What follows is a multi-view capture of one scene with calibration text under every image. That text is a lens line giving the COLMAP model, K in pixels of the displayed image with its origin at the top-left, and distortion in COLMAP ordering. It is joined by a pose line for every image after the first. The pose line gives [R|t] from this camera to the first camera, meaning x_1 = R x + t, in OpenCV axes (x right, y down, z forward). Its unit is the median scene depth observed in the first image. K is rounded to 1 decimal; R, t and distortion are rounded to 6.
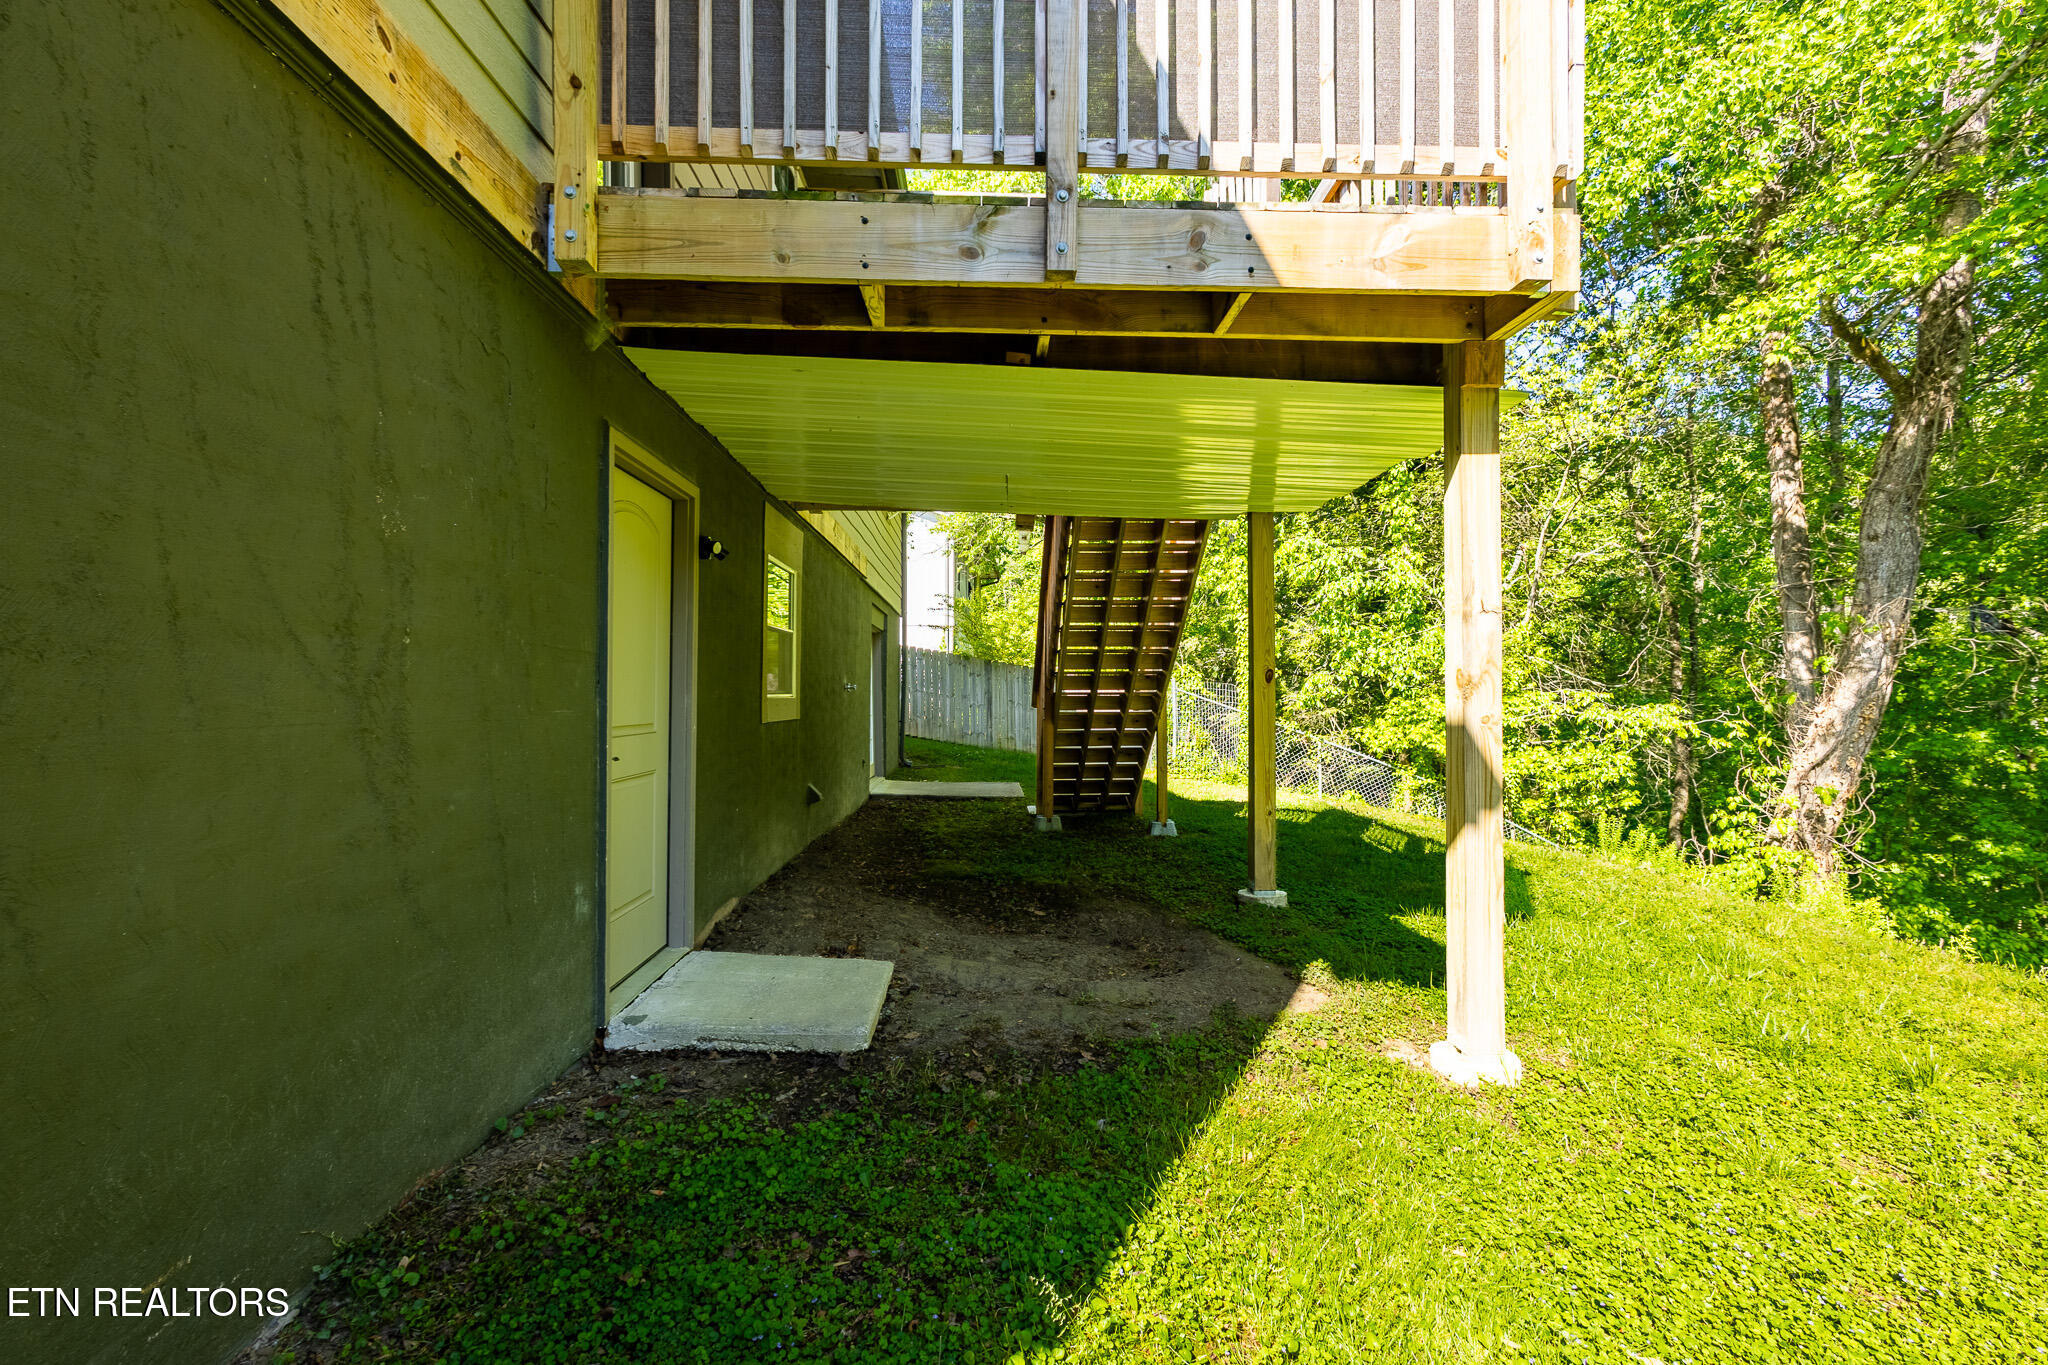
lens RADIAL K [[936.5, 0, 1023.3], [0, 936.5, 684.8], [0, 0, 1]] dist [0.010262, -0.003974]
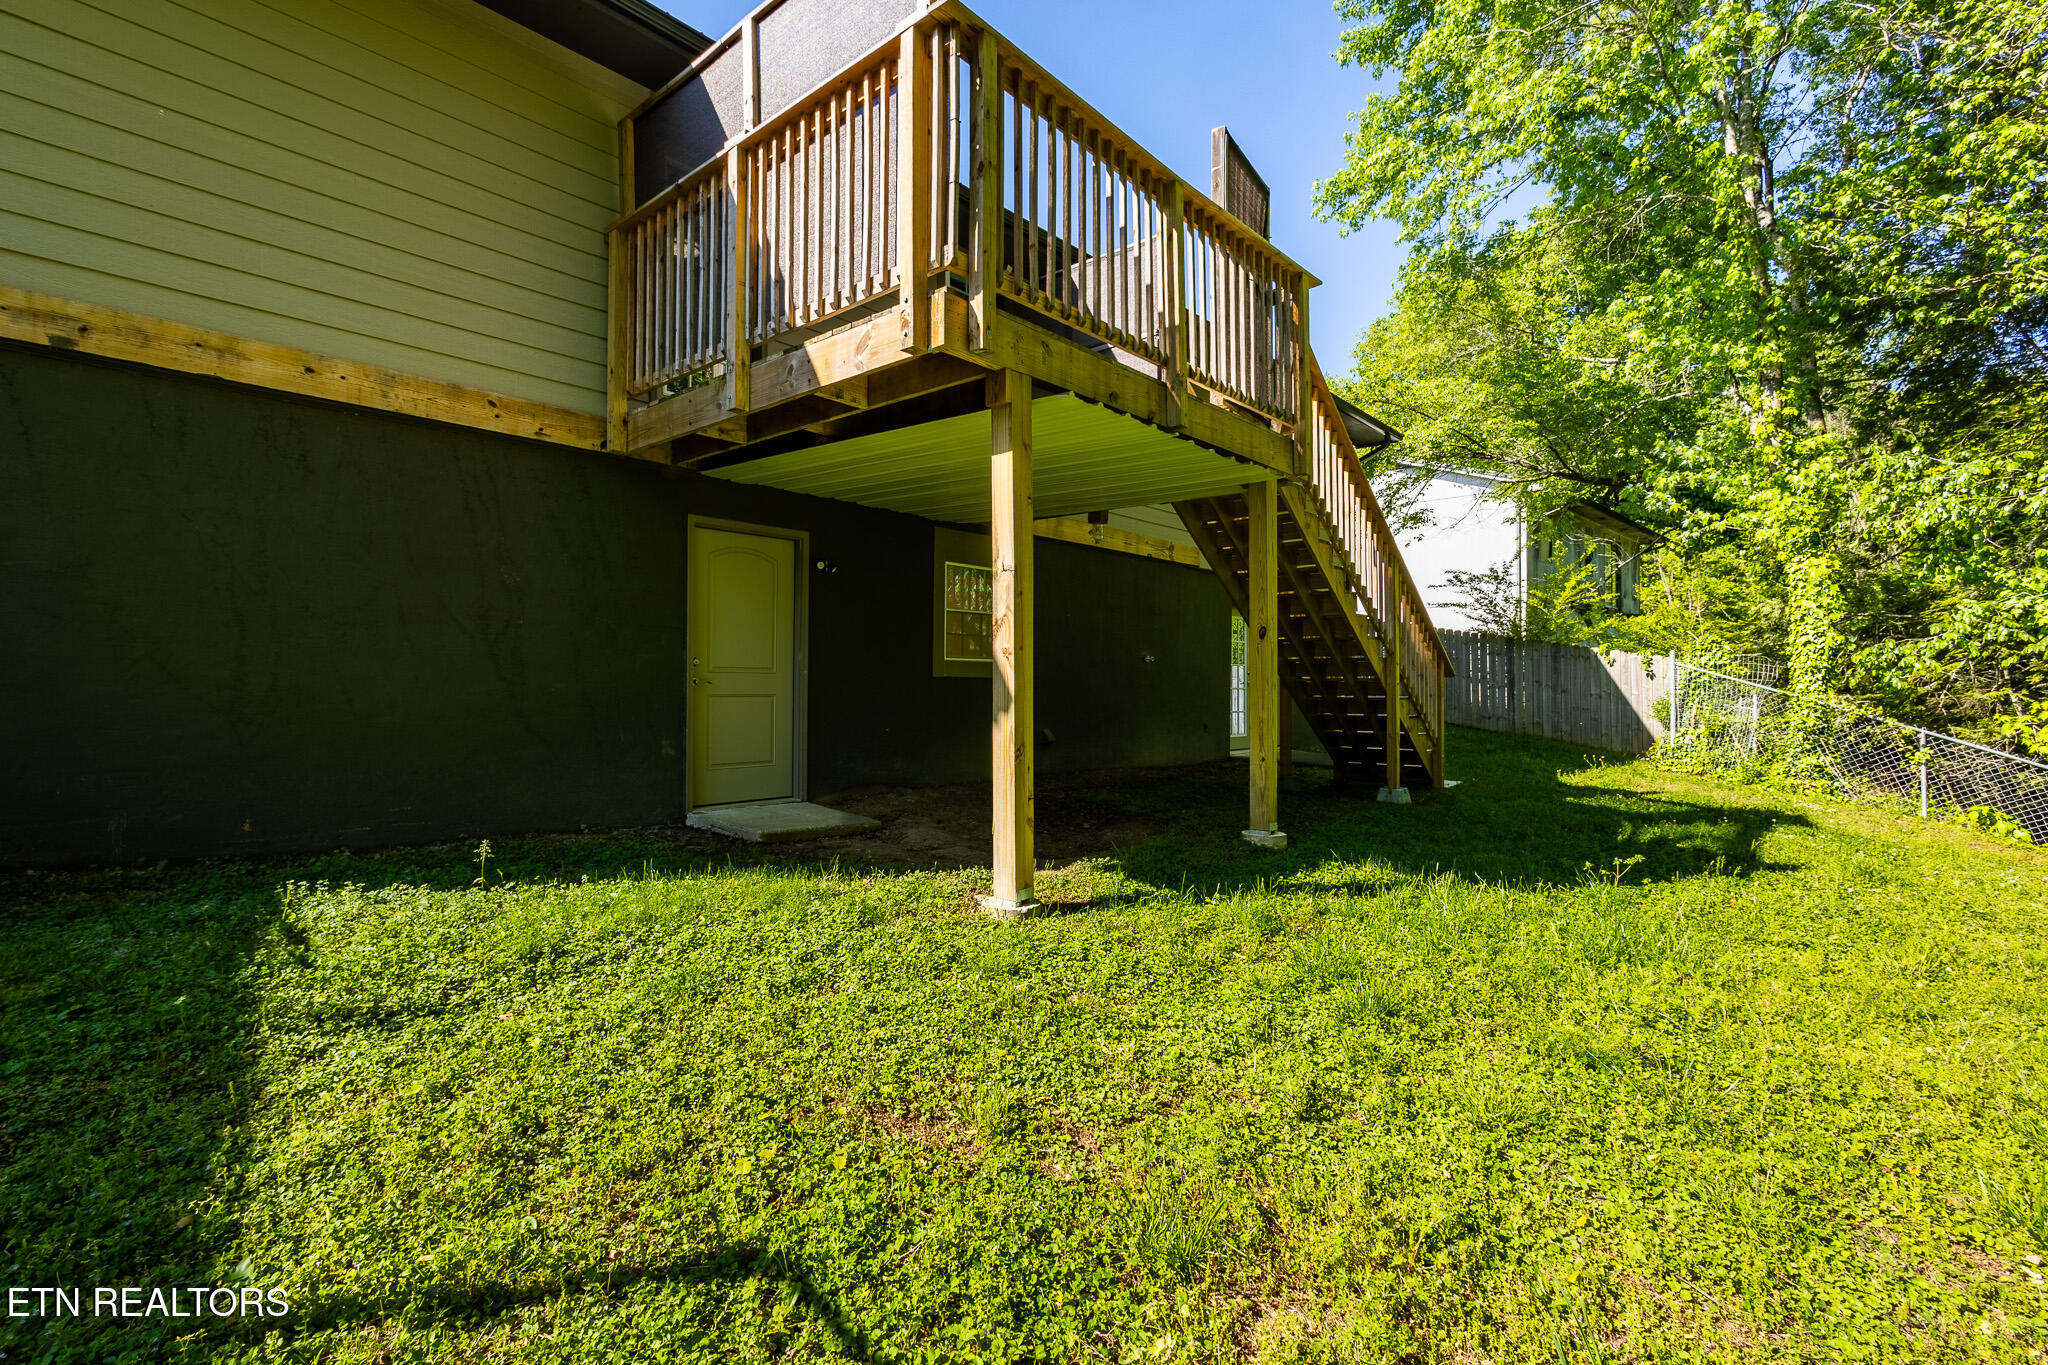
lens RADIAL K [[936.5, 0, 1023.3], [0, 936.5, 684.8], [0, 0, 1]] dist [0.010262, -0.003974]
pose [[0.723534, 0.006037, -0.690262, 1.389026], [0.001167, 0.999950, 0.009969, 0.065517], [0.690288, -0.008019, 0.723491, 0.045040]]
